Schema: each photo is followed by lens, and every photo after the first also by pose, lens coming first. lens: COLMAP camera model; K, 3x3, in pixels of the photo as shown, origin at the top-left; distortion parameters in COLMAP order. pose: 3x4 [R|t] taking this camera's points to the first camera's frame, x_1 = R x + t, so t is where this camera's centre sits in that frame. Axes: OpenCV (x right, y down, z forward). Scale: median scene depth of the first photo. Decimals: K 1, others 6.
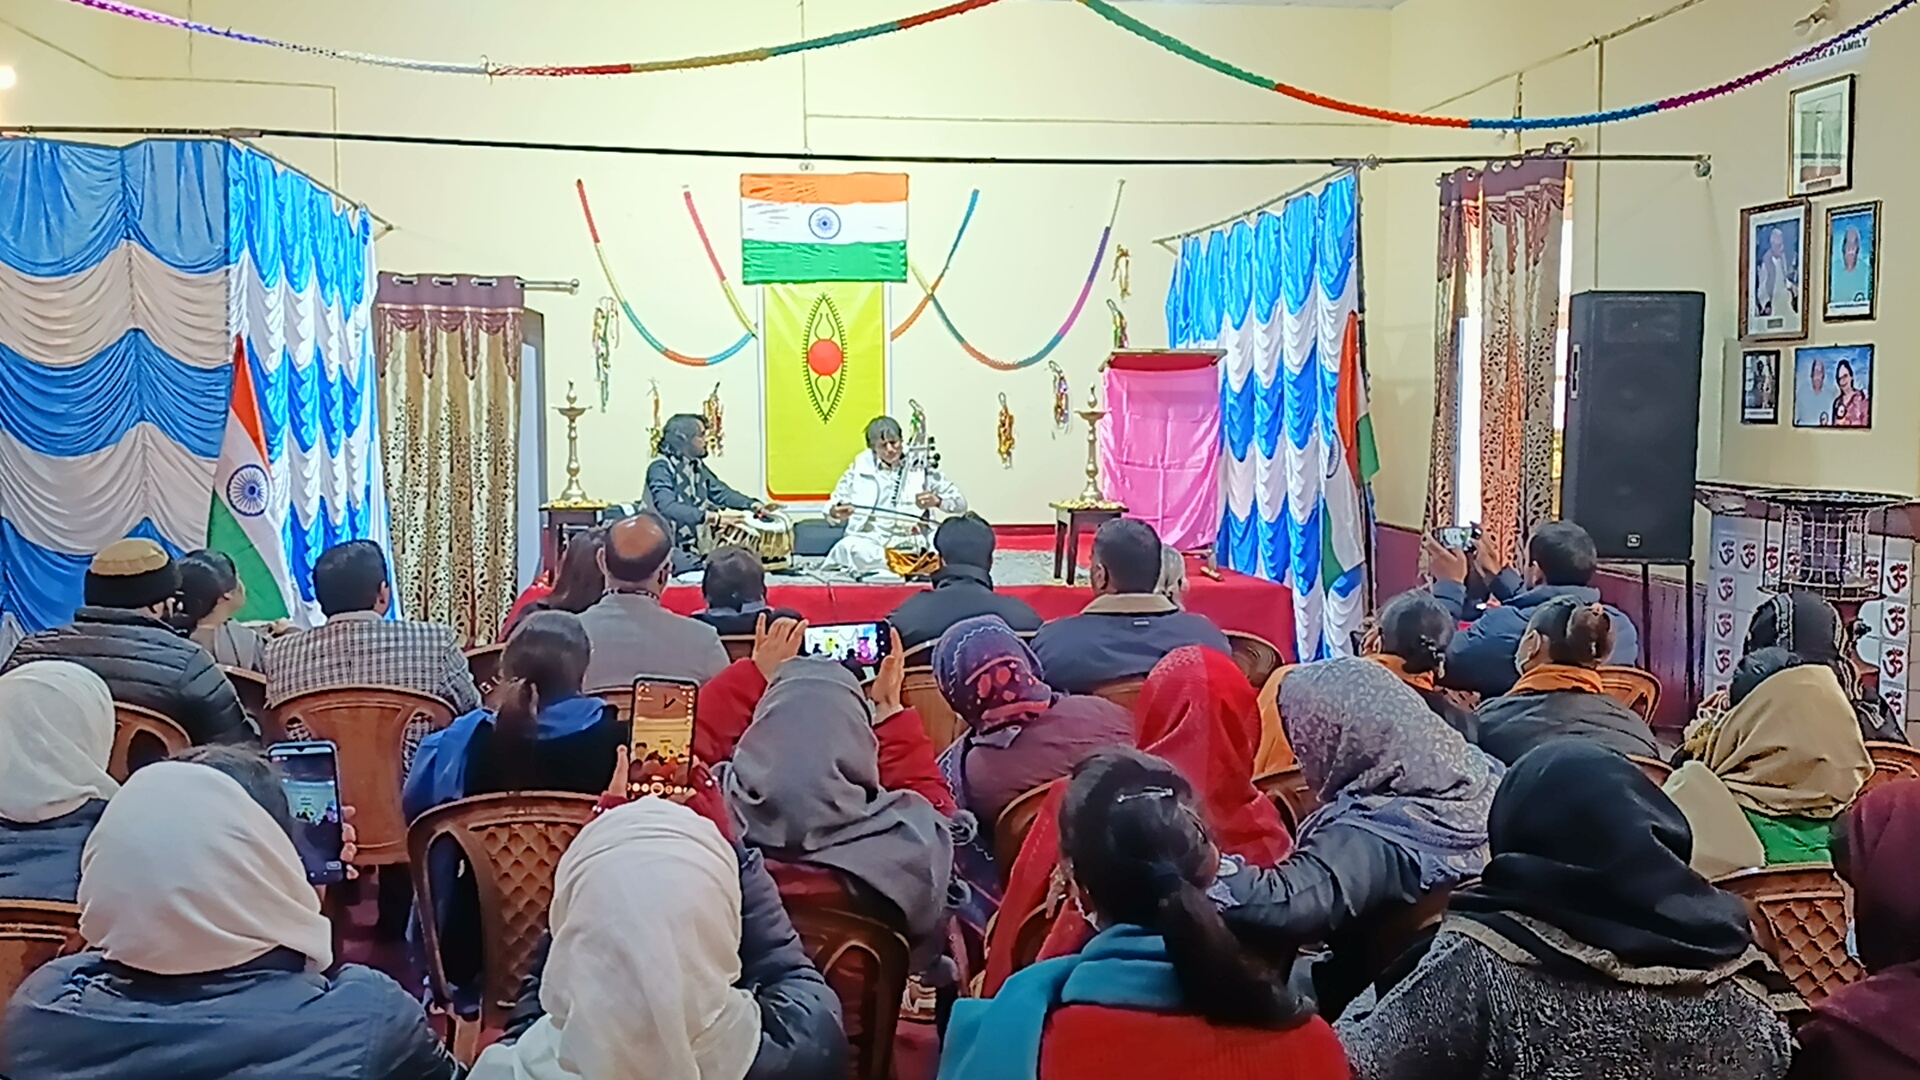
lens RADIAL K [[1752.0, 0, 964.5], [0, 1752.0, 544.2], [0, 0, 1]] dist [0.040325, 0.000000]
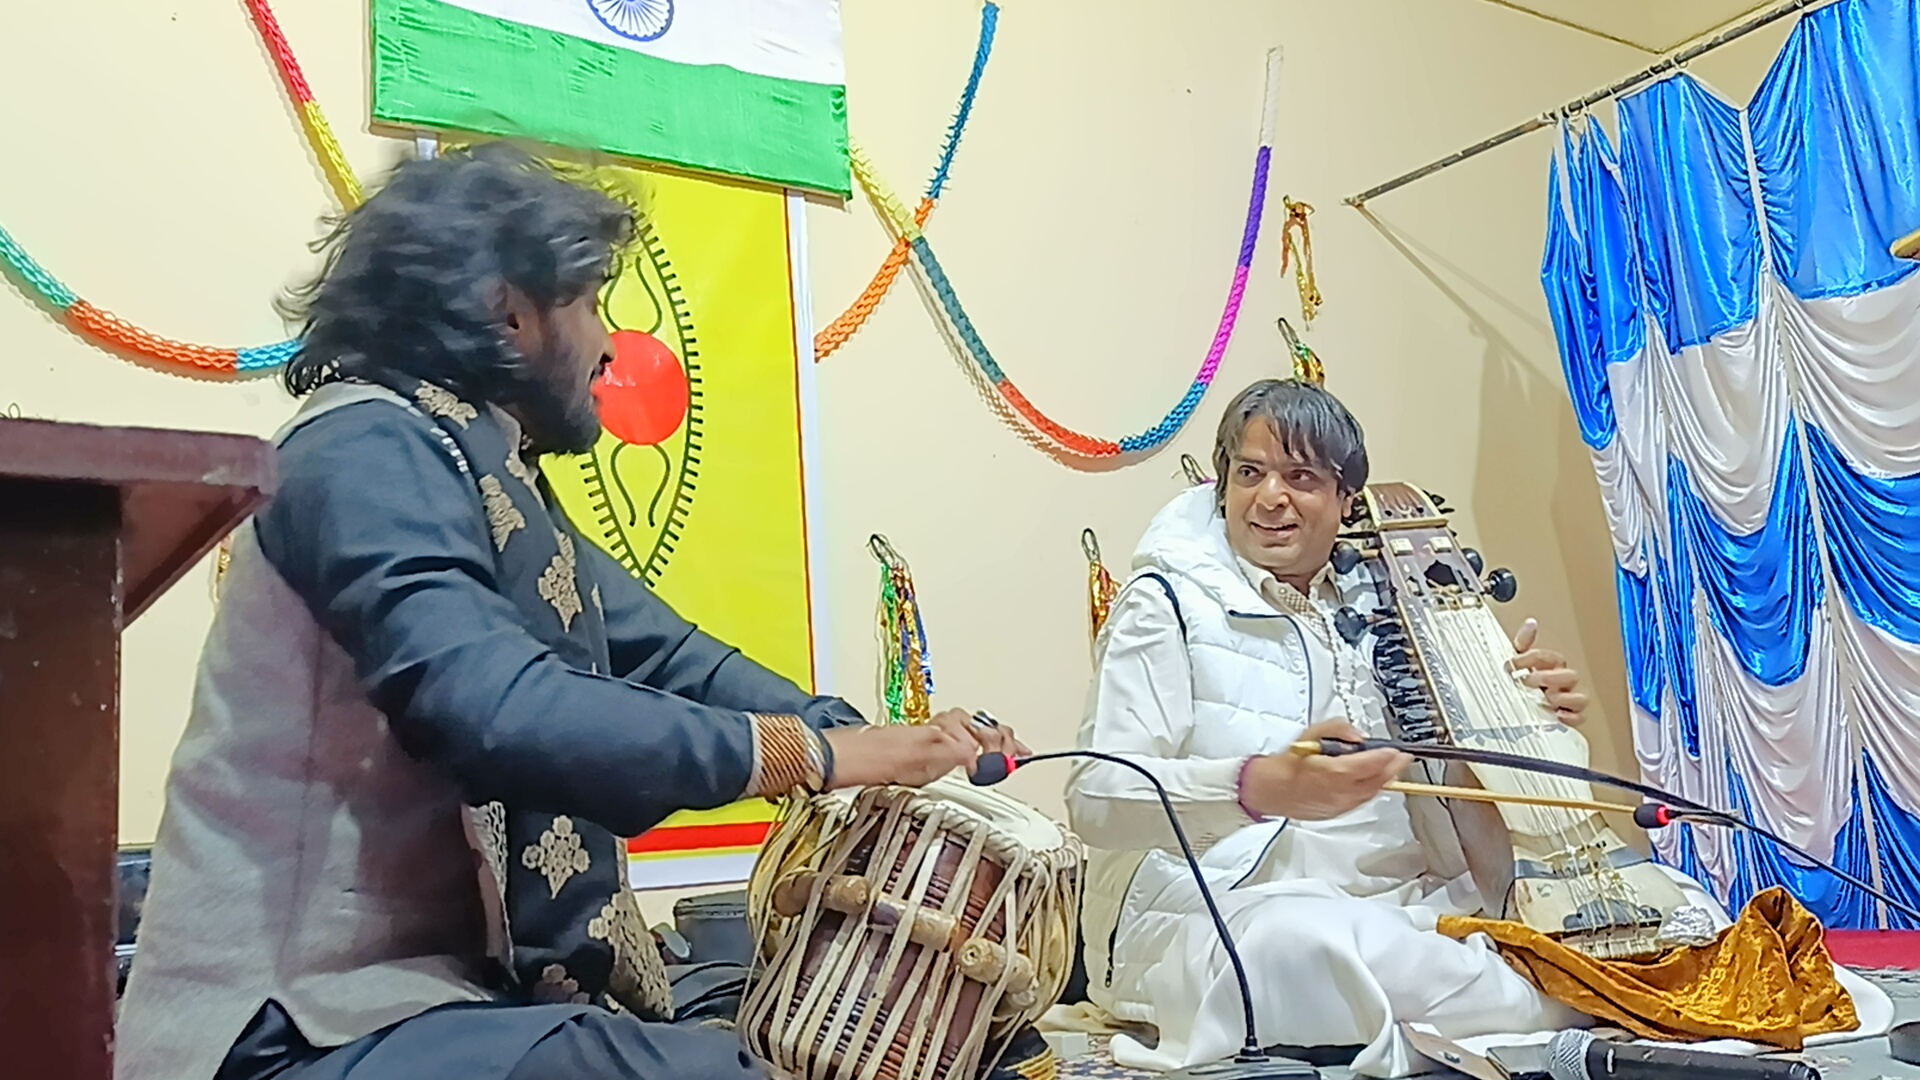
lens RADIAL K [[1752.0, 0, 950.4], [0, 1752.0, 543.1], [0, 0, 1]] dist [0.040325, 0.000000]
pose [[0.903100, 0.021061, 0.428914, -0.166941], [0.098451, 0.962040, -0.254532, 0.005695], [-0.417993, 0.272094, 0.866745, 0.729342]]
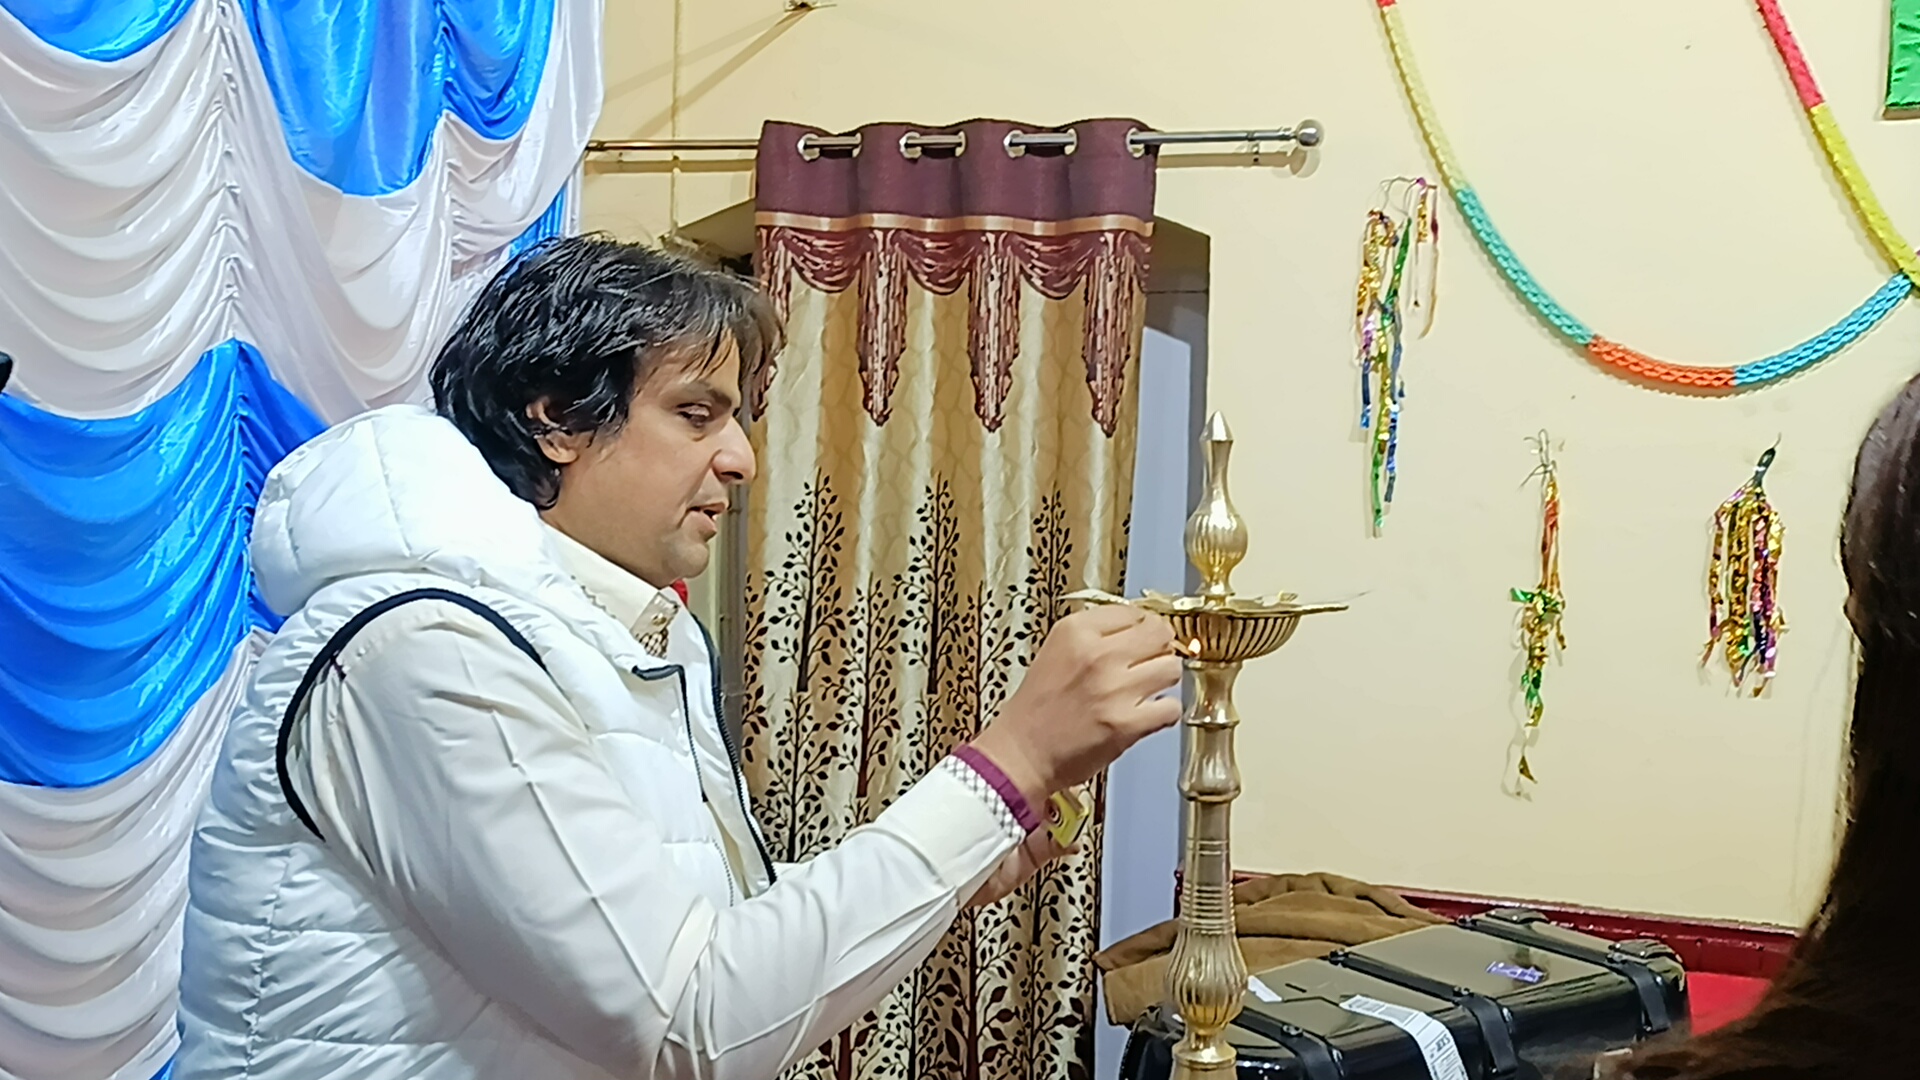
lens RADIAL K [[1752.0, 0, 947.4], [0, 1752.0, 541.6], [0, 0, 1]] dist [0.040325, 0.000000]
pose [[0.909443, 0.041734, -0.413728, -0.145358], [-0.056056, 0.998173, -0.022533, -0.063301], [0.412032, 0.043684, 0.910122, 0.682146]]
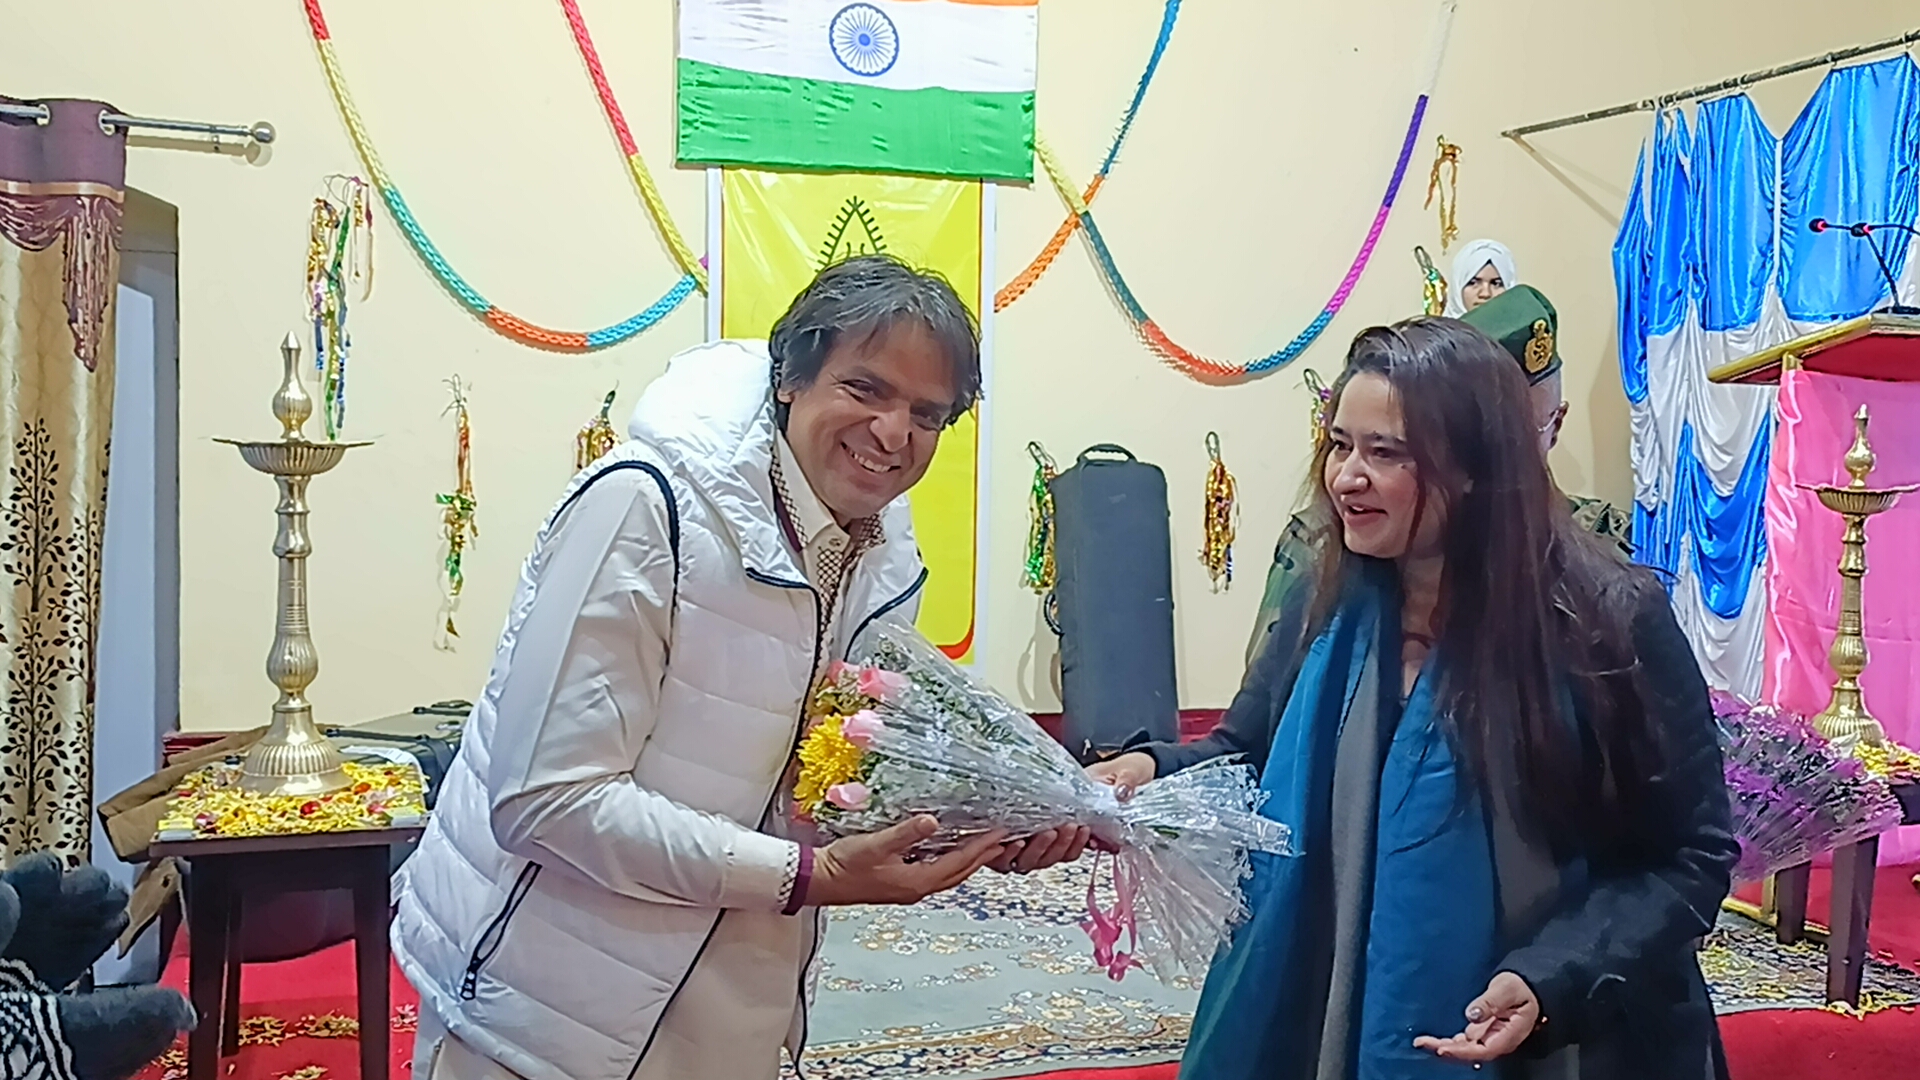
lens RADIAL K [[1752.0, 0, 963.0], [0, 1752.0, 538.7], [0, 0, 1]] dist [0.040325, 0.000000]
pose [[0.981683, 0.013710, 0.190028, -0.139836], [-0.007774, 0.999459, -0.031946, -0.044255], [-0.190363, 0.029884, 0.981259, 0.574975]]
